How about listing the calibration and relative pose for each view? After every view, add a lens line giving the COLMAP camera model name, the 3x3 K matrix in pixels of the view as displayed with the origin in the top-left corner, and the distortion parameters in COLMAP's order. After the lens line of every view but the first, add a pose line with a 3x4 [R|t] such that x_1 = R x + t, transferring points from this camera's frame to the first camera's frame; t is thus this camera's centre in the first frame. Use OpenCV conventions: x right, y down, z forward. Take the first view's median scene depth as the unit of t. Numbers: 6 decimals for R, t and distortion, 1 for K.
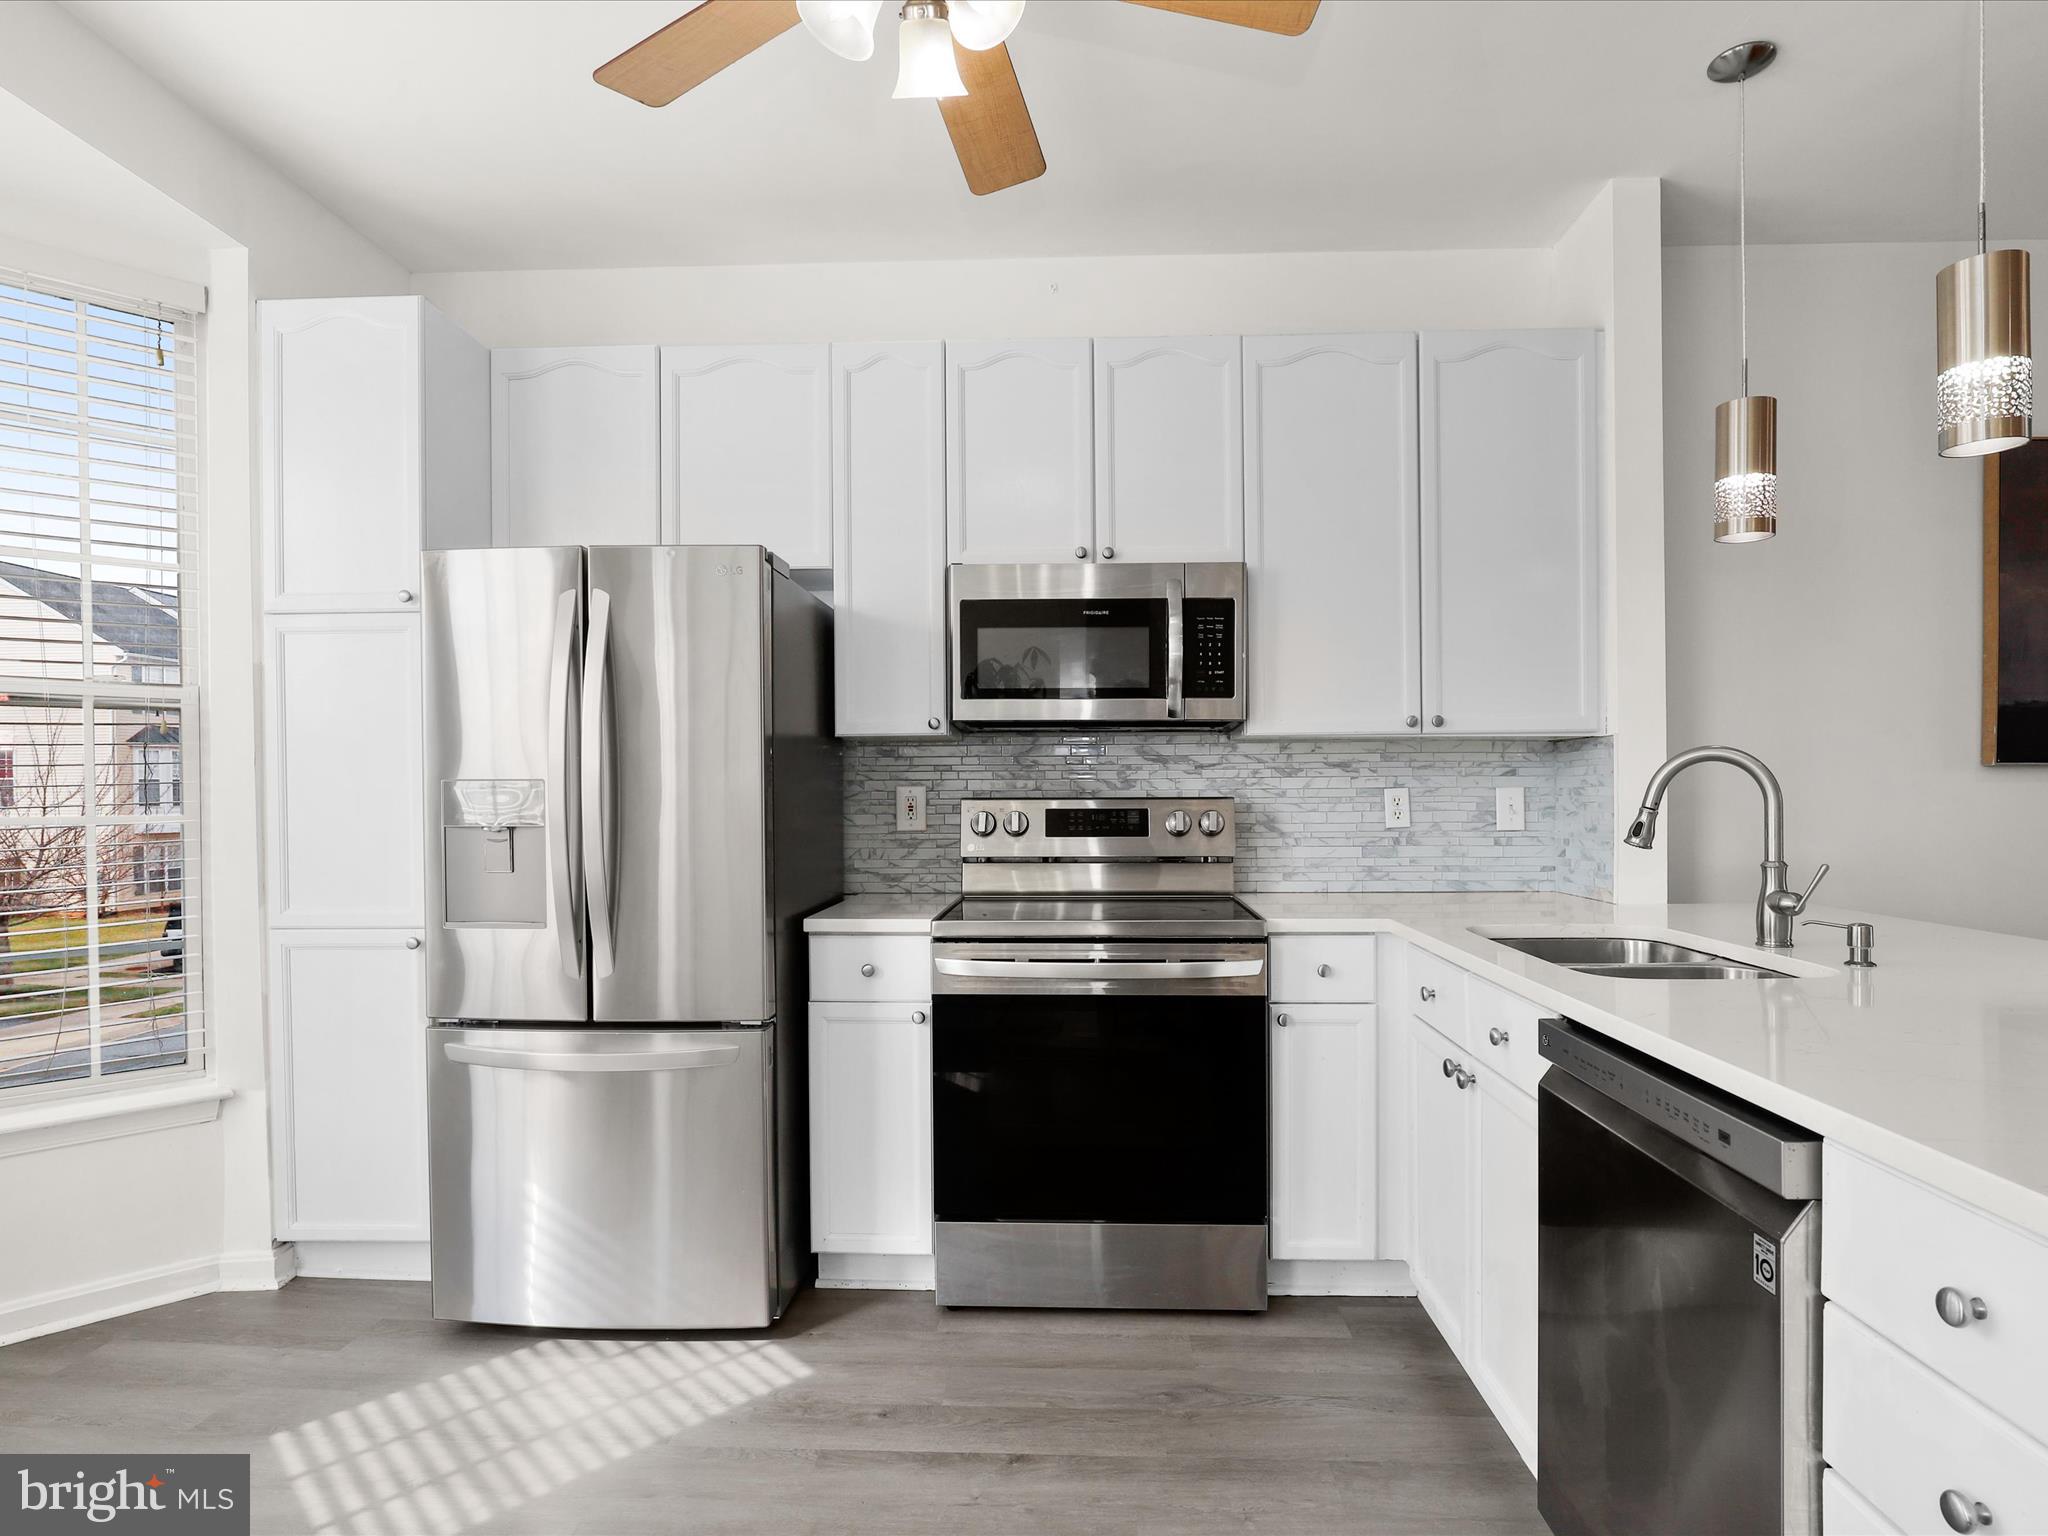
lens RADIAL K [[1104.2, 0, 1045.6], [0, 1104.2, 797.6], [0, 0, 1]] dist [-0.012272, 0.000499]
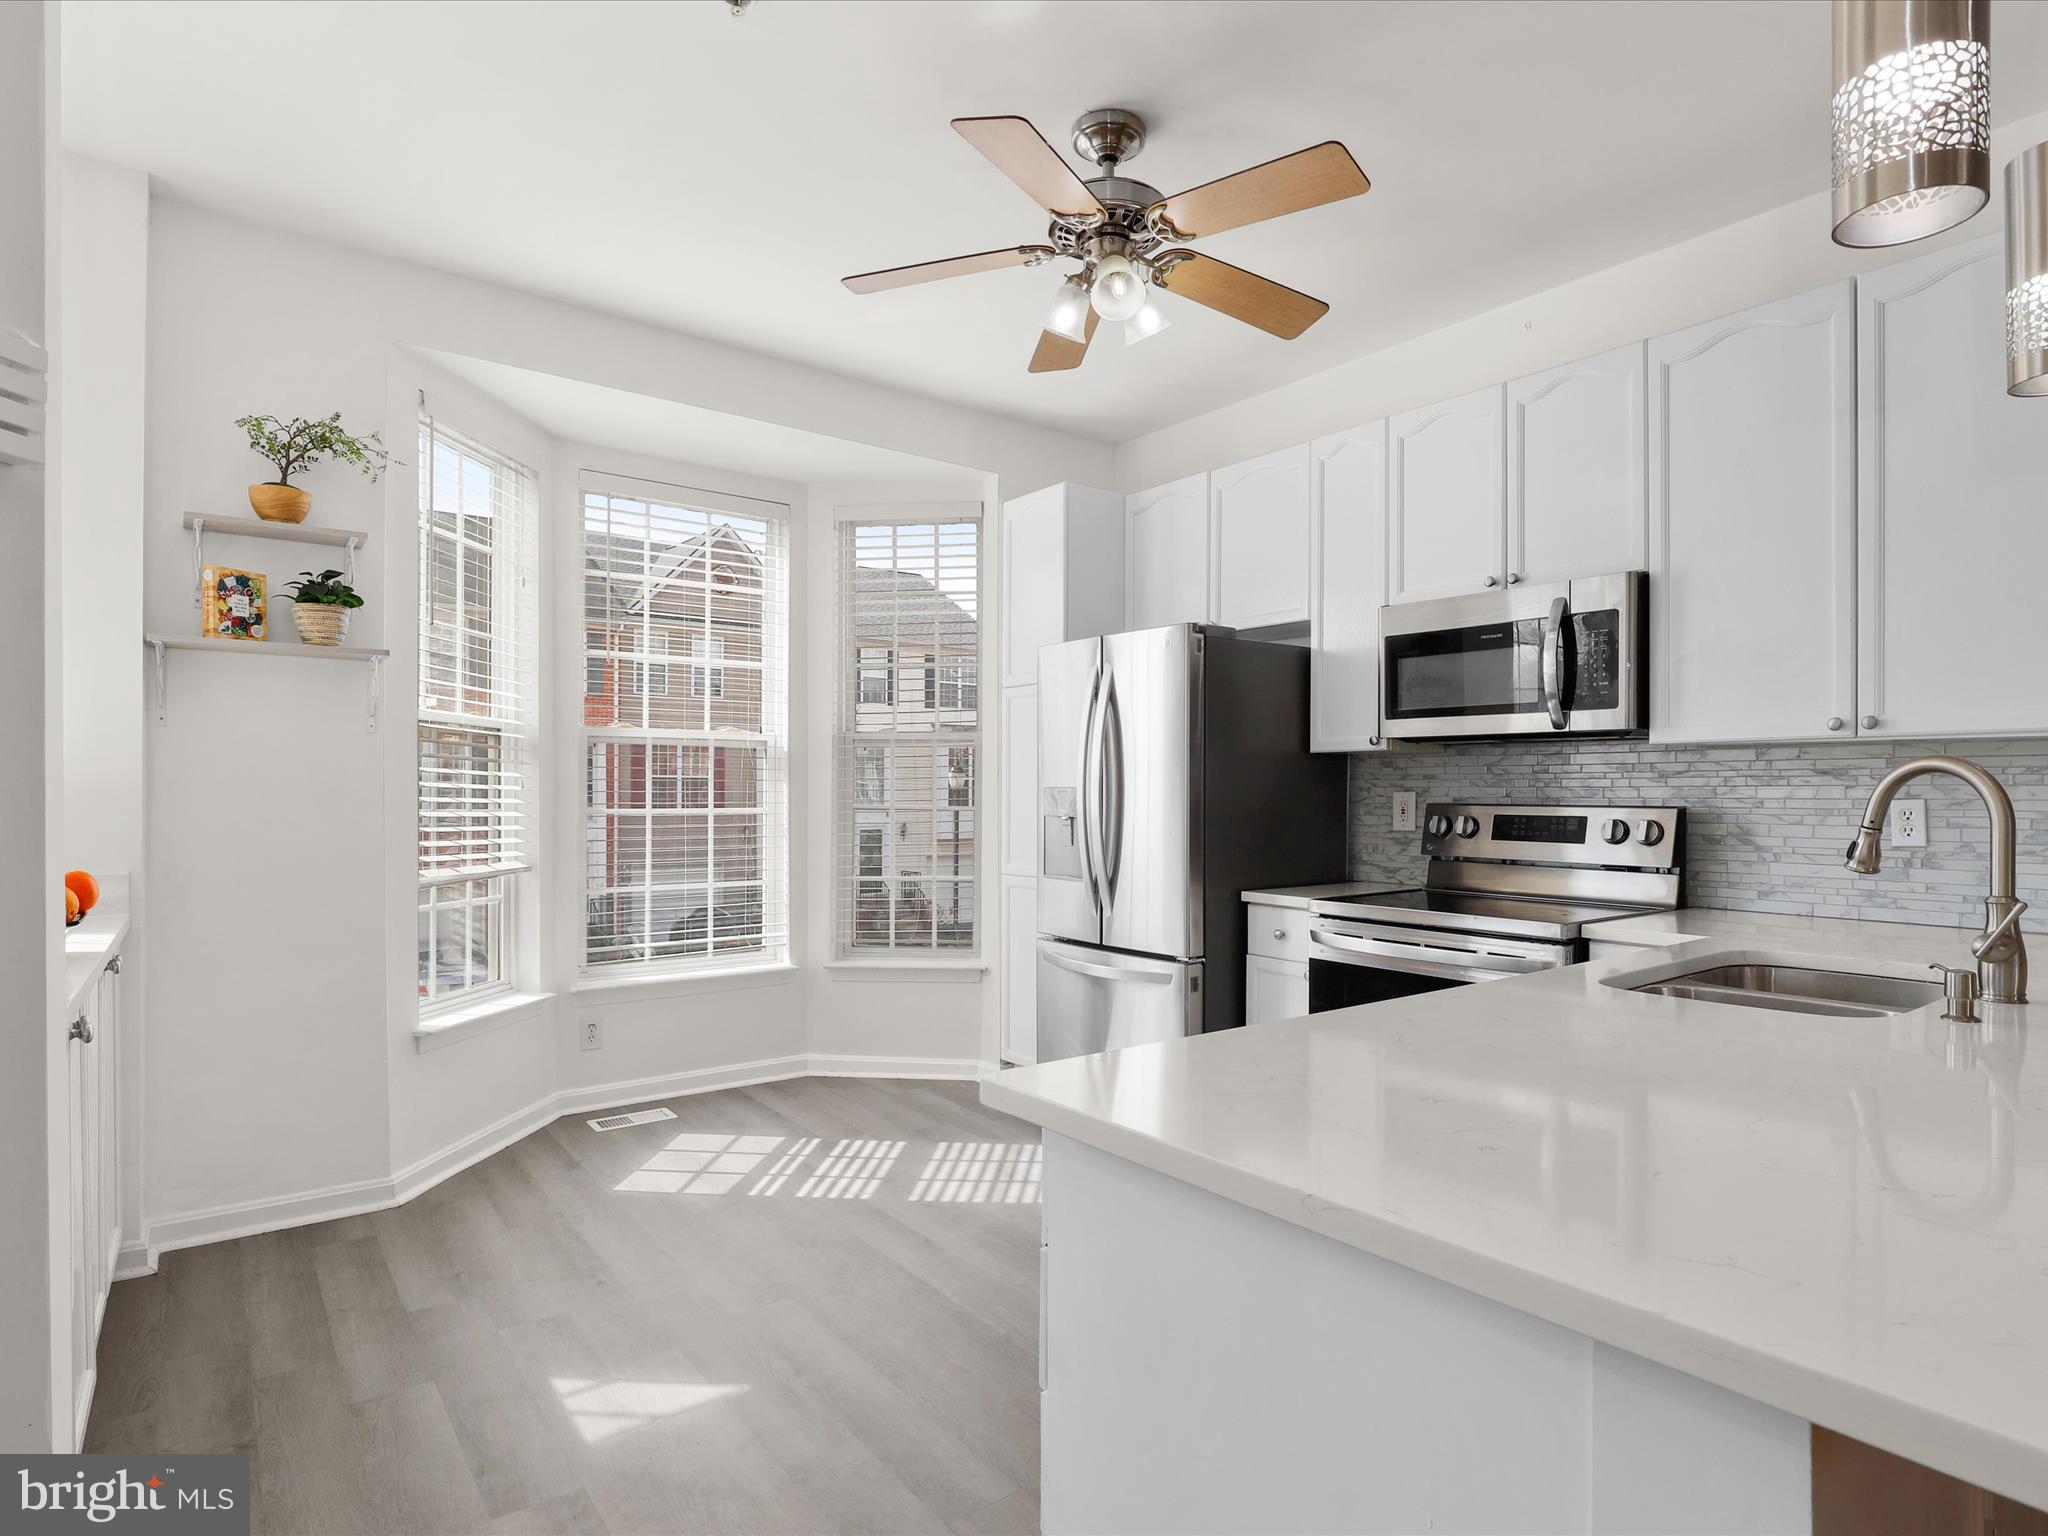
lens RADIAL K [[1104.2, 0, 1045.6], [0, 1104.2, 797.6], [0, 0, 1]] dist [-0.012272, 0.000499]
pose [[0.647179, 0.011268, -0.762255, 0.584028], [-0.011300, 0.999923, 0.005187, -0.007632], [0.762254, 0.005257, 0.647256, -0.046501]]
